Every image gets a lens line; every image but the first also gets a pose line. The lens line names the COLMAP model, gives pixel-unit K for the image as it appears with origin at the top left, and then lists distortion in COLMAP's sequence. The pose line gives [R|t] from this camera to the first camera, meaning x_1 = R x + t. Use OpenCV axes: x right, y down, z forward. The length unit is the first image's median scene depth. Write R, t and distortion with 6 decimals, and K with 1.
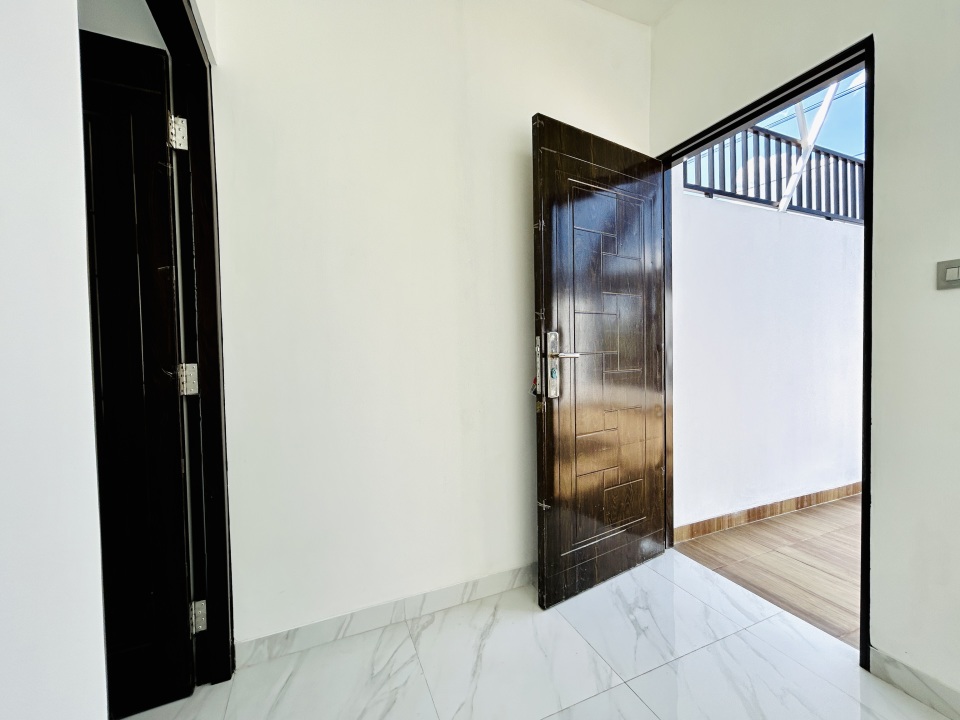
lens RADIAL K [[391.3, 0, 477.5], [0, 391.3, 360.4], [0, 0, 1]] dist [-0.000242, 0.000770]
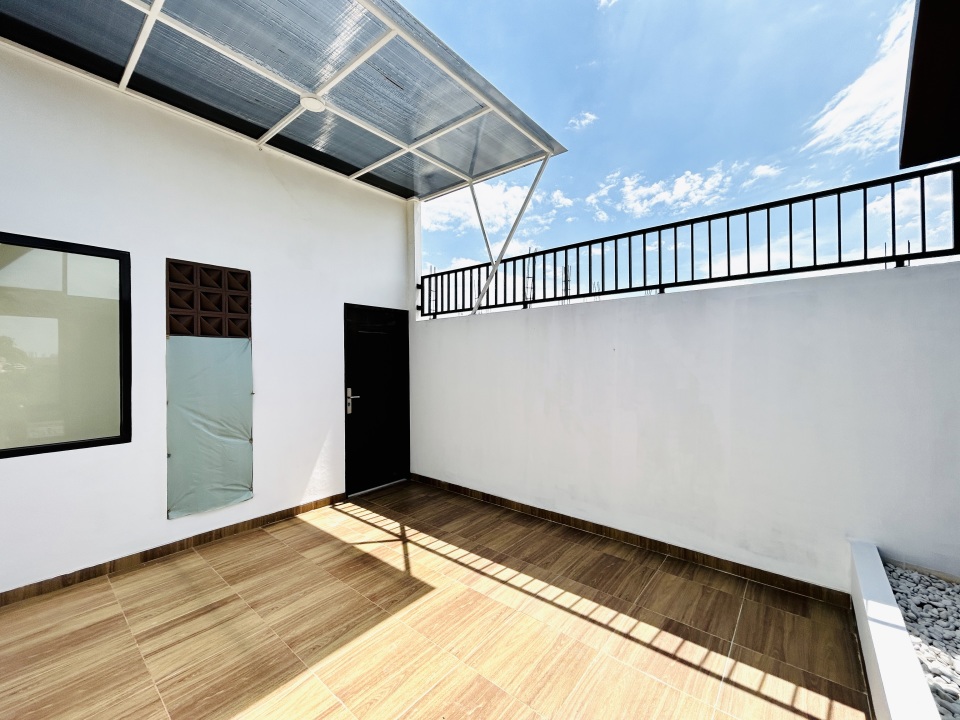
lens RADIAL K [[391.3, 0, 477.5], [0, 391.3, 360.4], [0, 0, 1]] dist [-0.000242, 0.000770]
pose [[0.457371, -0.012189, -0.889192, 2.418550], [-0.006512, 0.999833, -0.017056, -0.162006], [0.889252, 0.013591, 0.457216, 0.280848]]
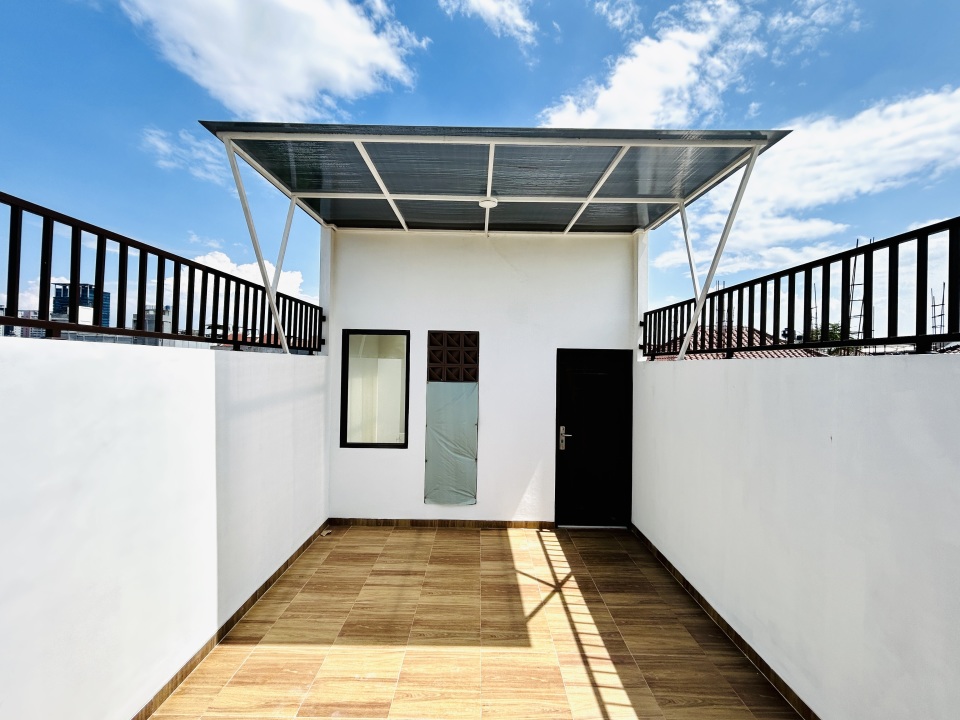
lens RADIAL K [[391.3, 0, 477.5], [0, 391.3, 360.4], [0, 0, 1]] dist [-0.000242, 0.000770]
pose [[-0.390311, -0.023965, -0.920371, 2.508656], [-0.038648, 0.999206, -0.009628, -0.351130], [0.919872, 0.031813, -0.390927, 0.933736]]
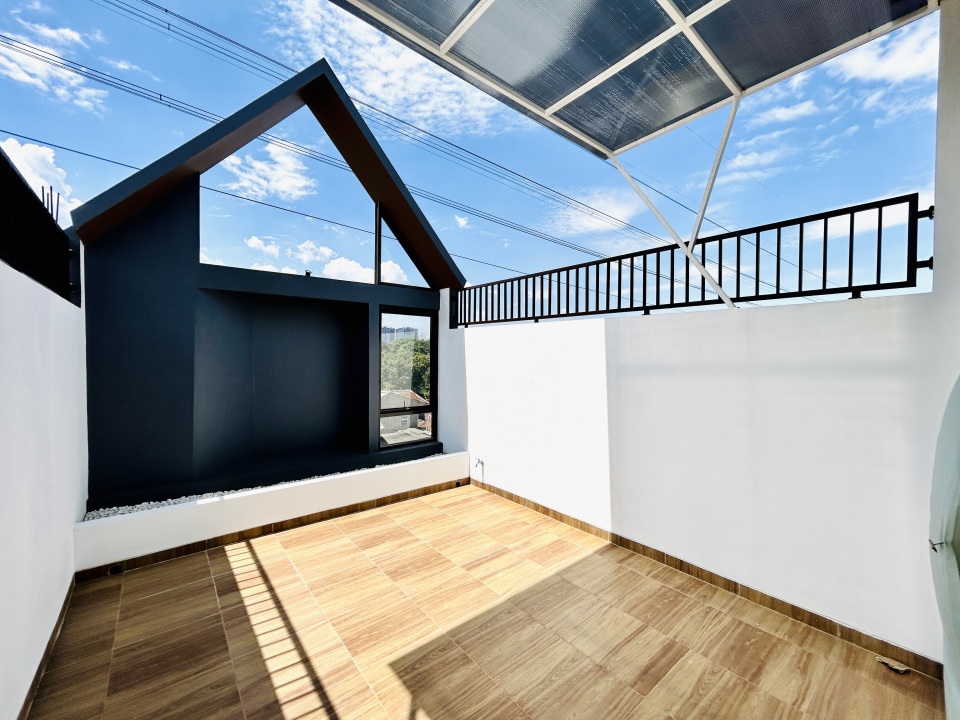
lens RADIAL K [[379.2, 0, 486.1], [0, 379.2, 360.4], [0, 0, 1]] dist [0.000691, 0.000204]
pose [[-0.301198, -0.017083, 0.953408, 0.581932], [0.004000, 0.999808, 0.019178, -0.240919], [-0.953553, 0.009591, -0.301072, 0.714139]]
